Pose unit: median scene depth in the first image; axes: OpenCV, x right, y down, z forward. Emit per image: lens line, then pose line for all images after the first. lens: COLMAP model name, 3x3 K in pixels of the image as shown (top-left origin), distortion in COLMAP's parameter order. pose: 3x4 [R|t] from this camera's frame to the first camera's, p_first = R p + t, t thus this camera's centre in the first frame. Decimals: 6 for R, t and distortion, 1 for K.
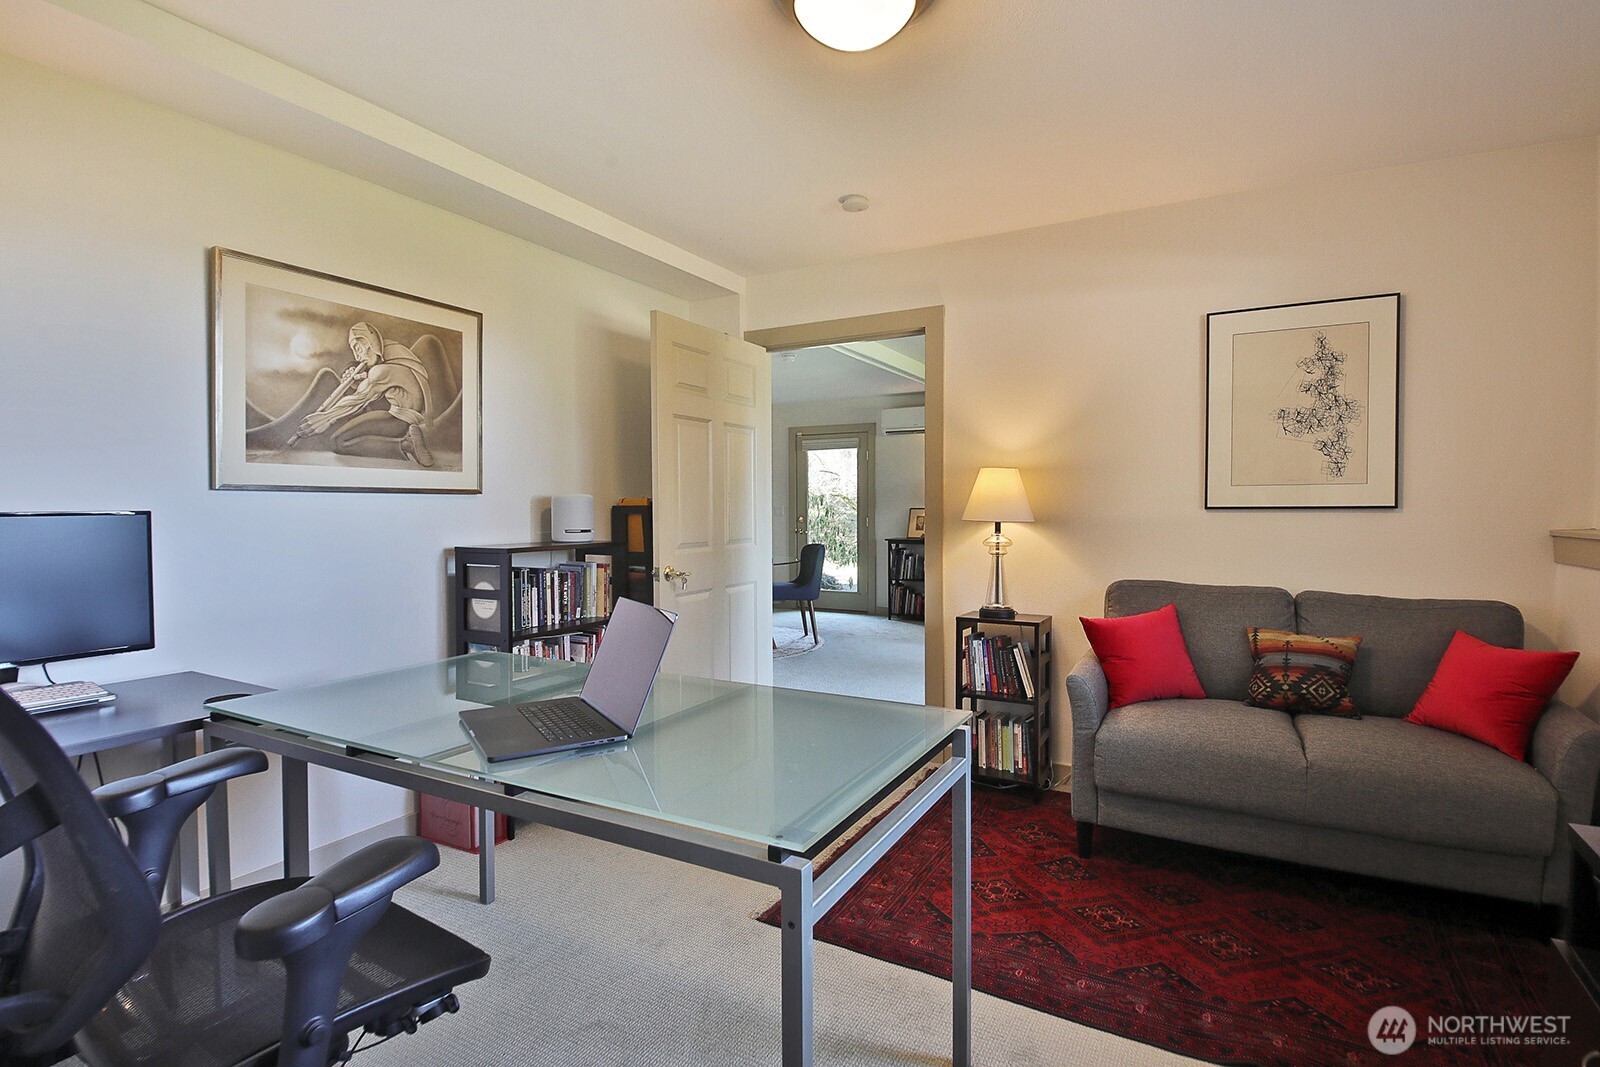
lens RADIAL K [[783.4, 0, 799.6], [0, 783.4, 527.2], [0, 0, 1]] dist [-0.001755, -0.000272]
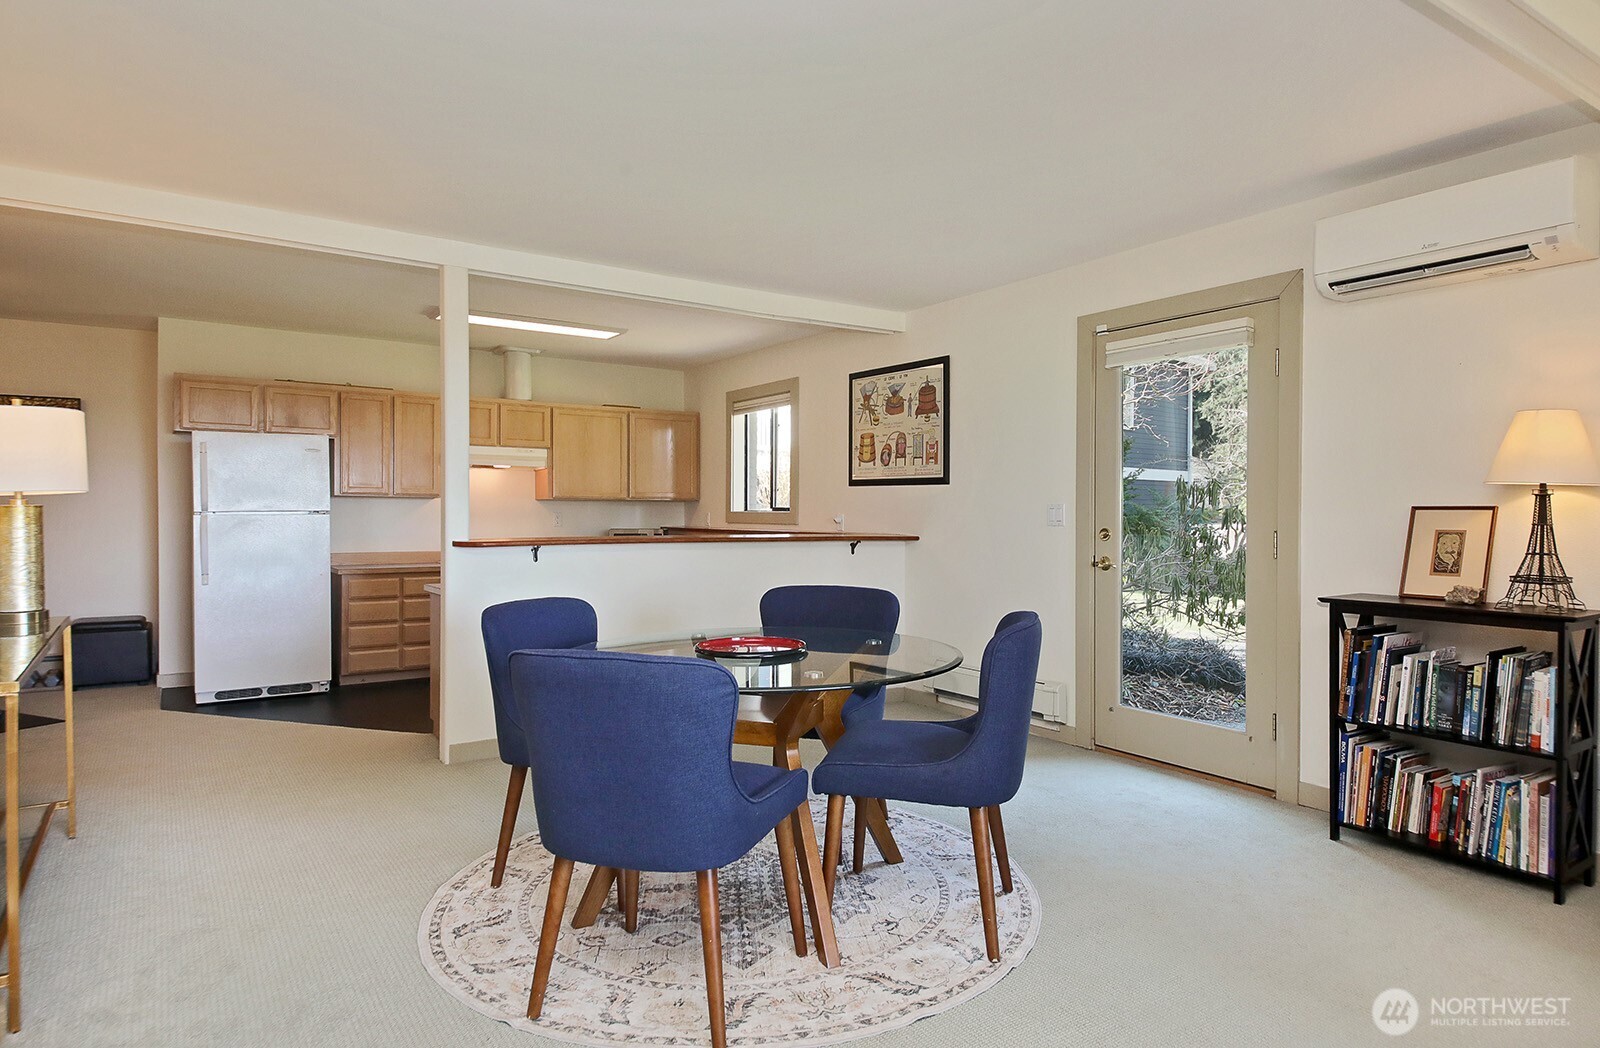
lens RADIAL K [[936.2, 0, 800.8], [0, 936.2, 525.9], [0, 0, 1]] dist [-0.000632, 0.000215]
pose [[0.892432, 0.008397, -0.451104, 0.090425], [-0.011407, 0.999927, -0.003953, -0.011844], [0.451038, 0.008673, 0.892463, 0.537609]]
